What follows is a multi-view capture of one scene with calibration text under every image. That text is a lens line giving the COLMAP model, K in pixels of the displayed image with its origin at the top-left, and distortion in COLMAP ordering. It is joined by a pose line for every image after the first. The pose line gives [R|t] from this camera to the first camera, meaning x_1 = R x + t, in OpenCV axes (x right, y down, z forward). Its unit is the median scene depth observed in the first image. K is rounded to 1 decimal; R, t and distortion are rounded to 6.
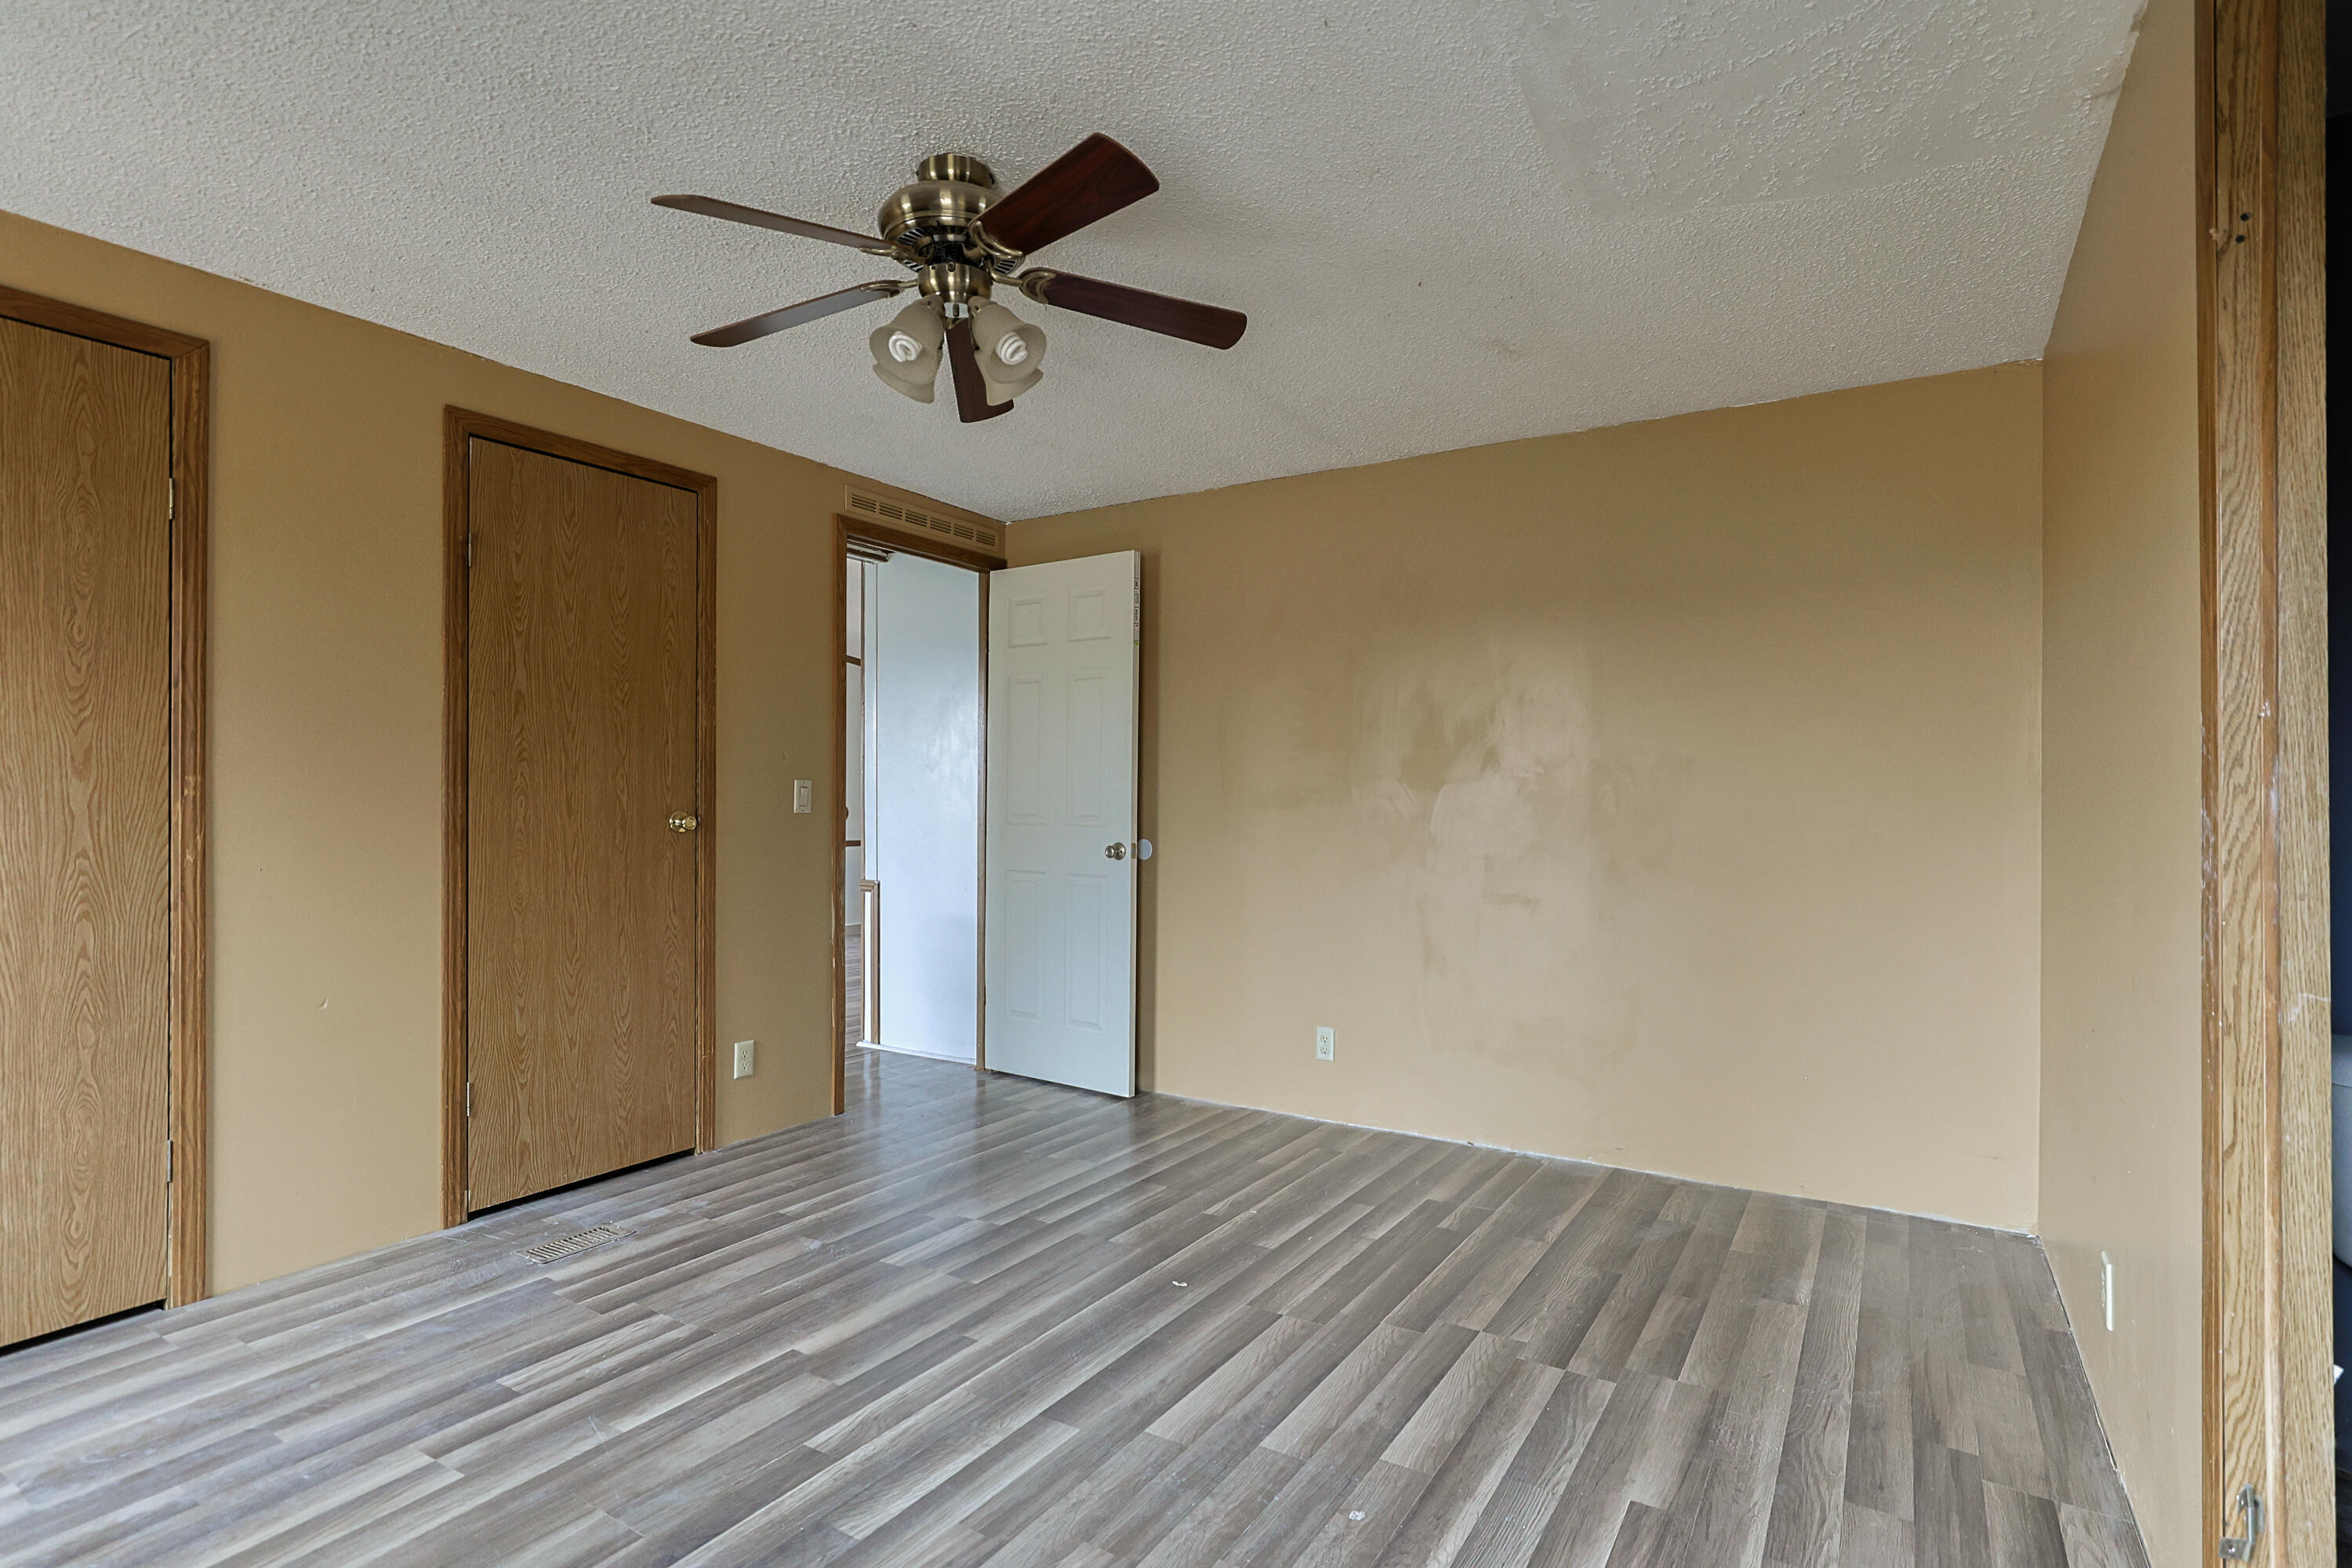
lens RADIAL K [[1129.5, 0, 1181.4], [0, 1129.5, 789.9], [0, 0, 1]] dist [-0.003932, 0.004559]
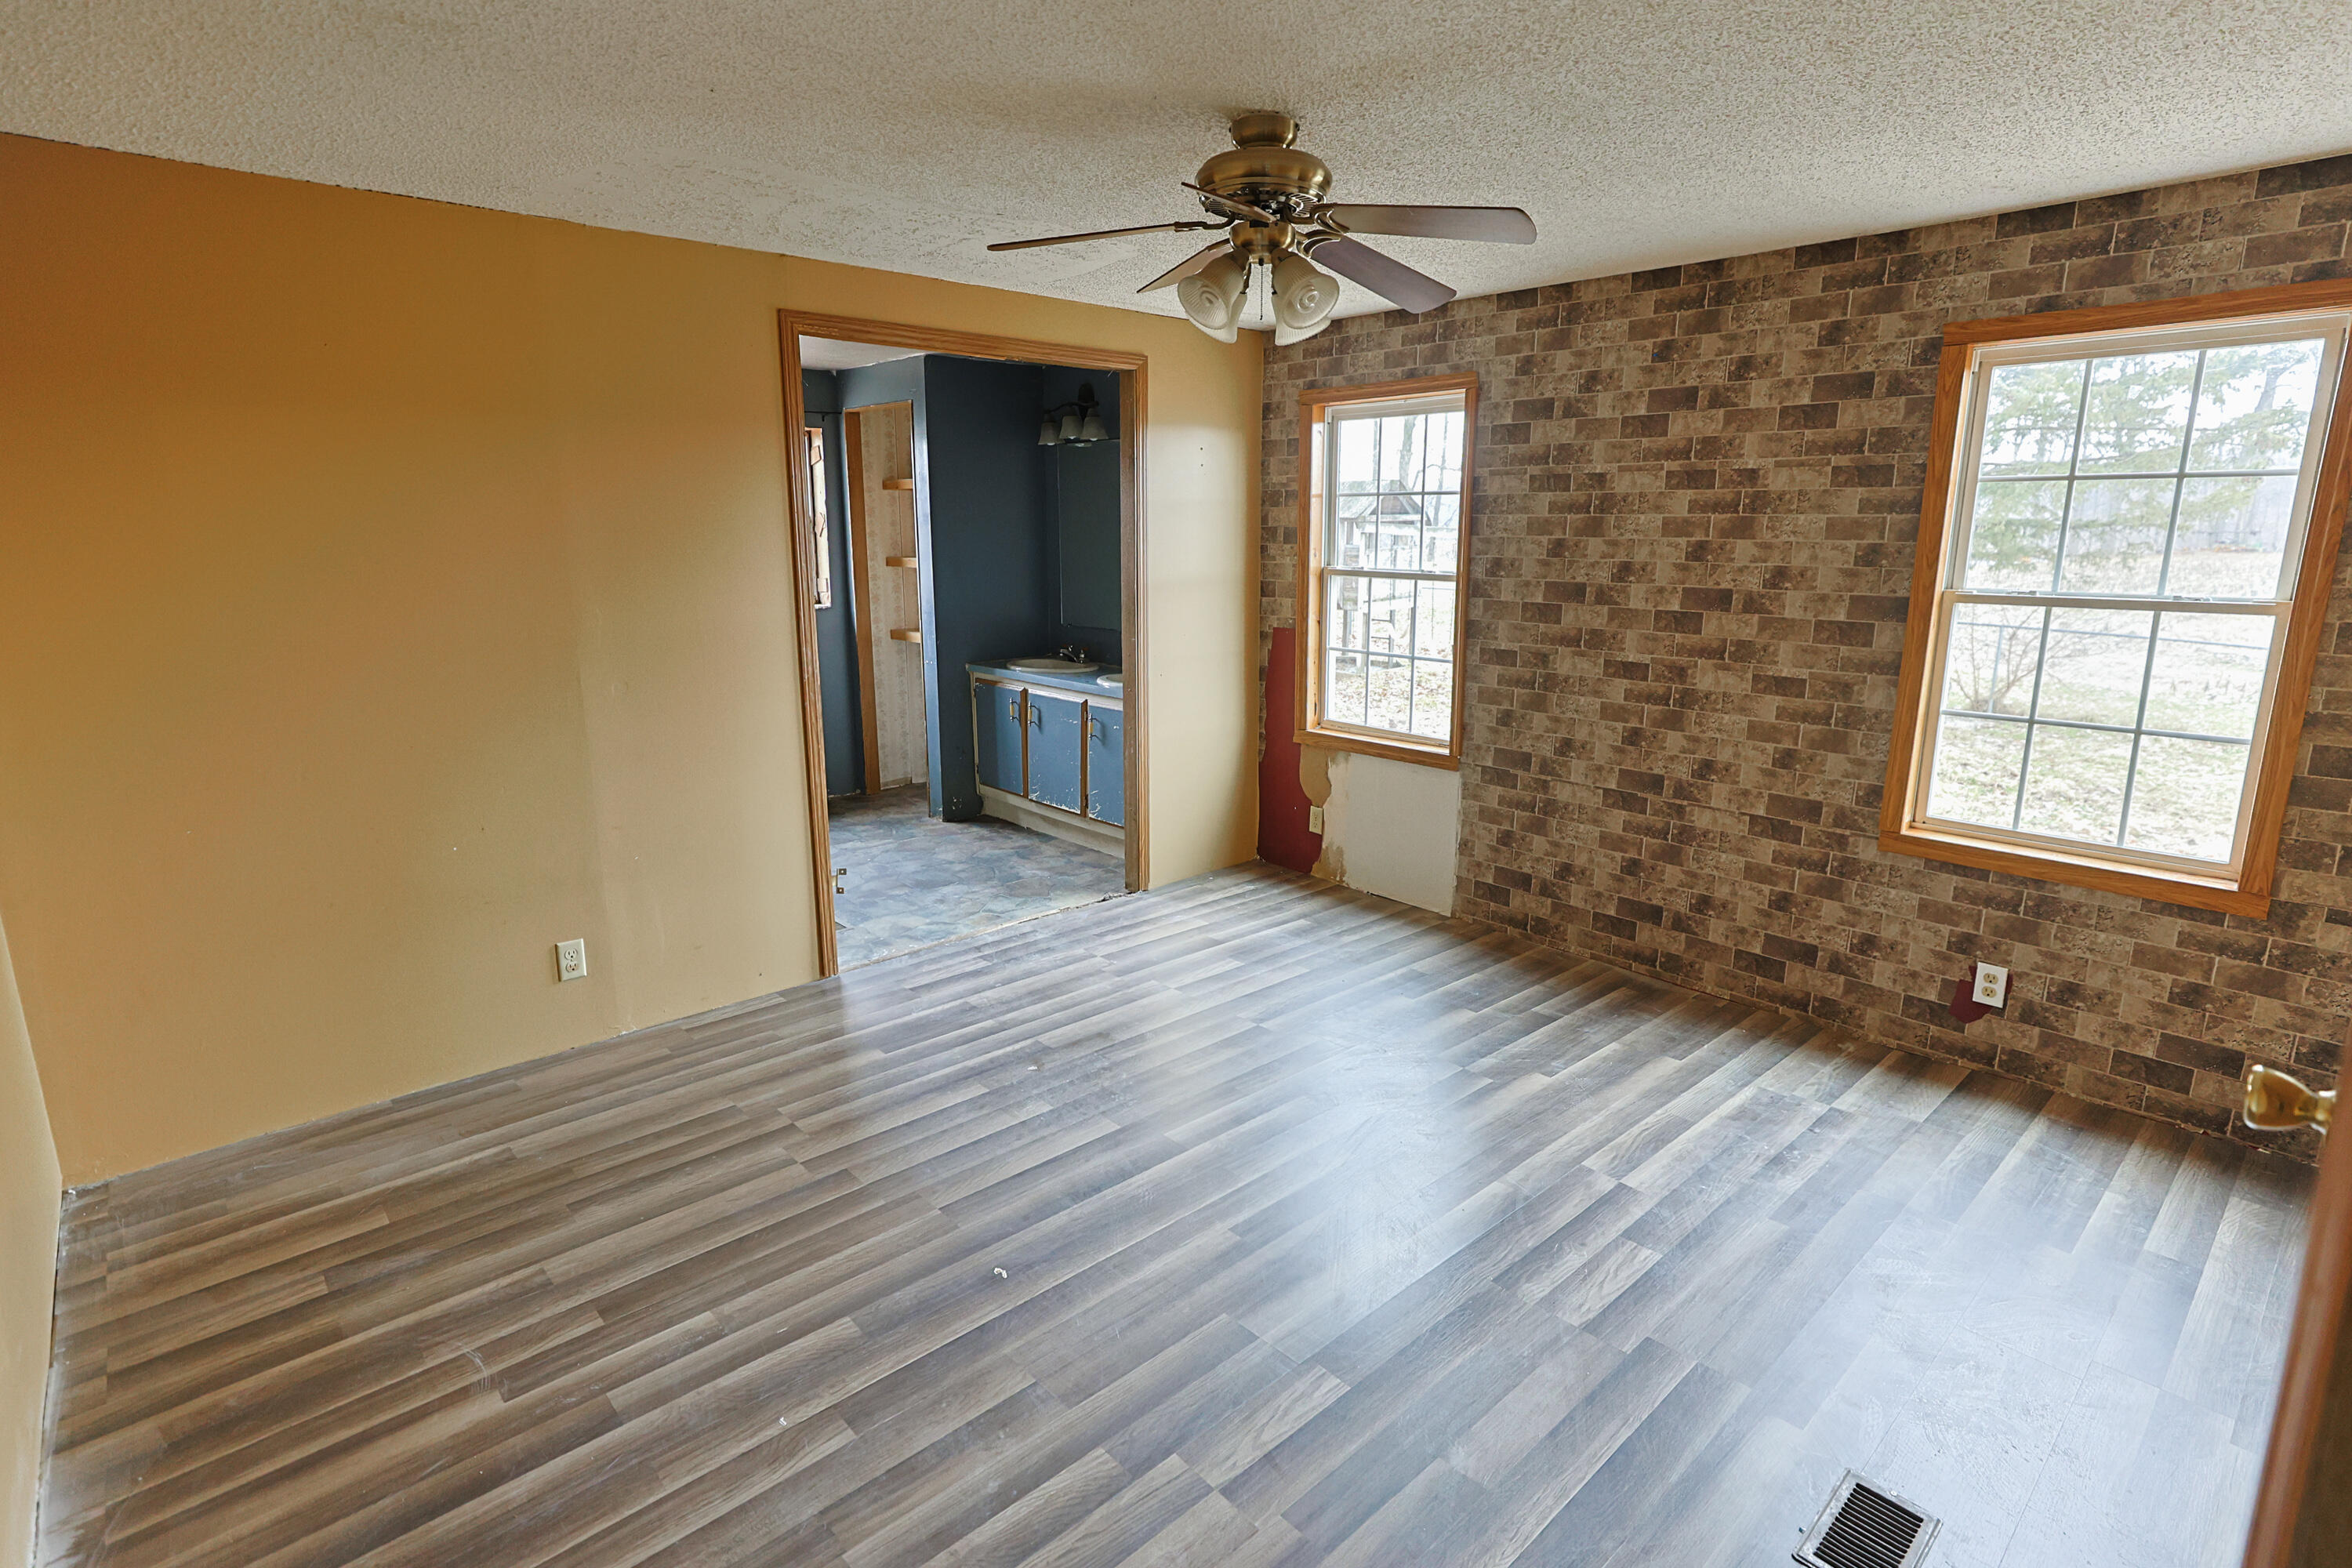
lens RADIAL K [[1136.5, 0, 1175.1], [0, 1136.5, 765.8], [0, 0, 1]] dist [-0.002302, 0.000398]
pose [[-0.964874, -0.054266, 0.257049, -0.337302], [-0.002133, 0.980020, 0.198886, -0.130608], [-0.262706, 0.191352, -0.945711, 1.707543]]
